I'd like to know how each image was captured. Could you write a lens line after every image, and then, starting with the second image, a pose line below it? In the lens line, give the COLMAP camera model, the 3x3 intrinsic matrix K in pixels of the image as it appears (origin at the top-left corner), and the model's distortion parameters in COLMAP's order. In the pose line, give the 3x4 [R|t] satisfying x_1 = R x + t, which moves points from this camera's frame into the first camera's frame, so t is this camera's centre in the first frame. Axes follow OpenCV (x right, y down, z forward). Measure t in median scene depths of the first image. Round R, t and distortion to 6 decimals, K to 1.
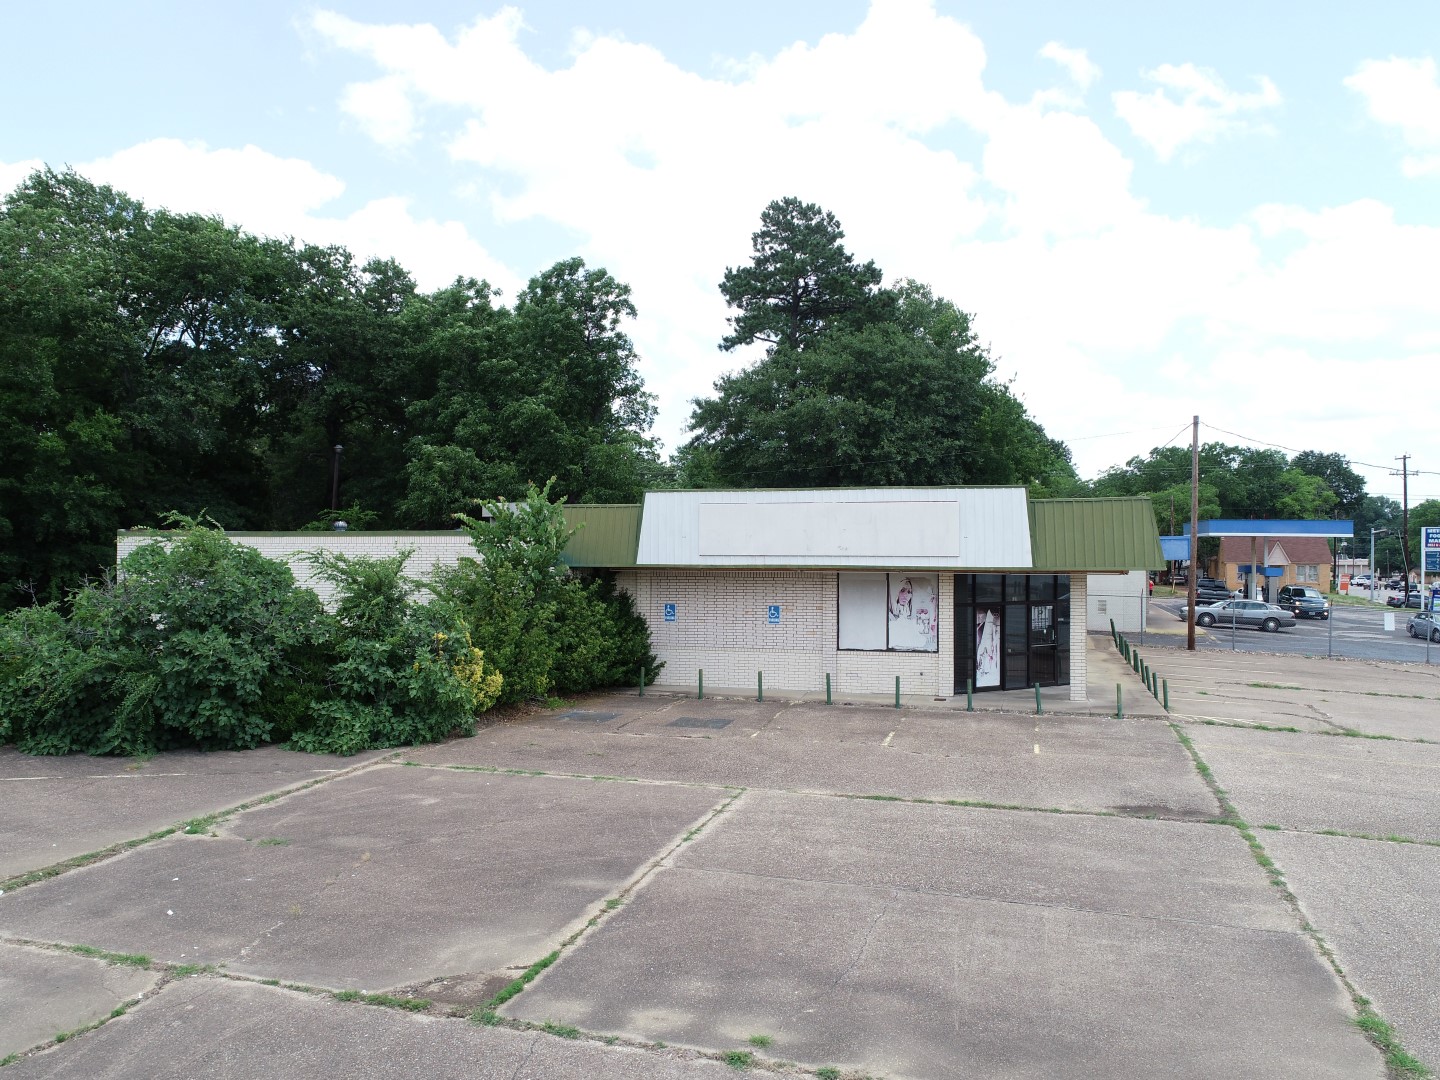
lens RADIAL K [[1059.6, 0, 713.9], [0, 1059.6, 561.7], [0, 0, 1]] dist [-0.023299, -0.001871]
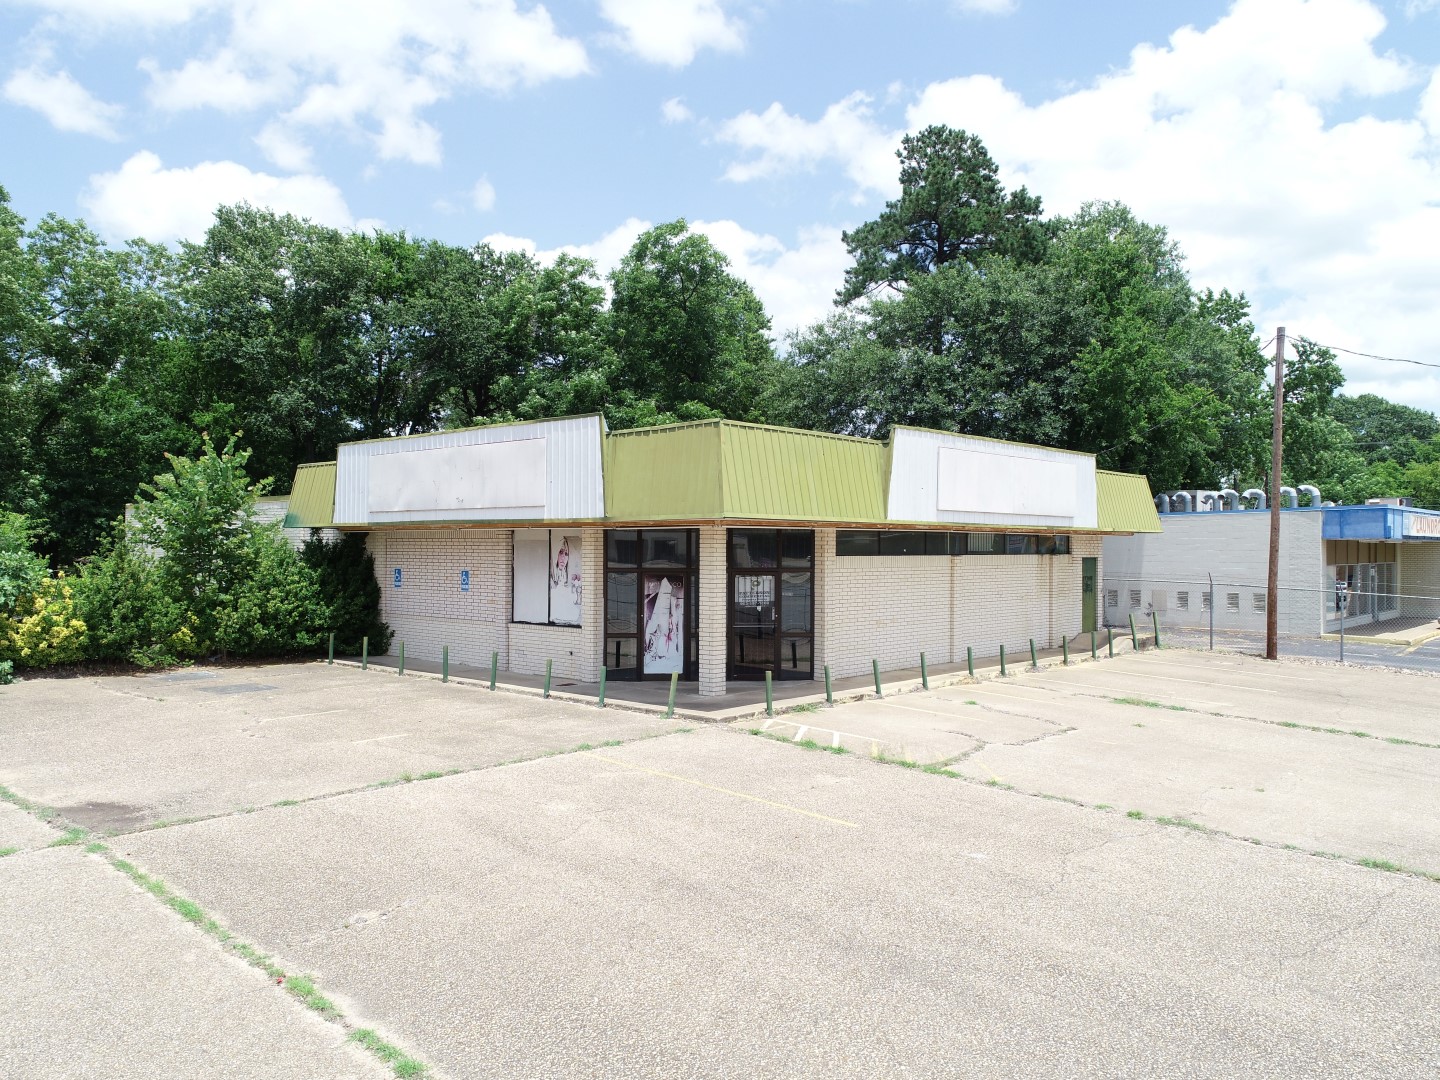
lens RADIAL K [[1059.6, 0, 713.9], [0, 1059.6, 561.7], [0, 0, 1]] dist [-0.023299, -0.001871]
pose [[0.905955, 0.007549, -0.423306, 0.627763], [-0.005635, 0.999967, 0.005772, 0.028408], [0.423336, -0.002844, 0.905968, 0.291873]]
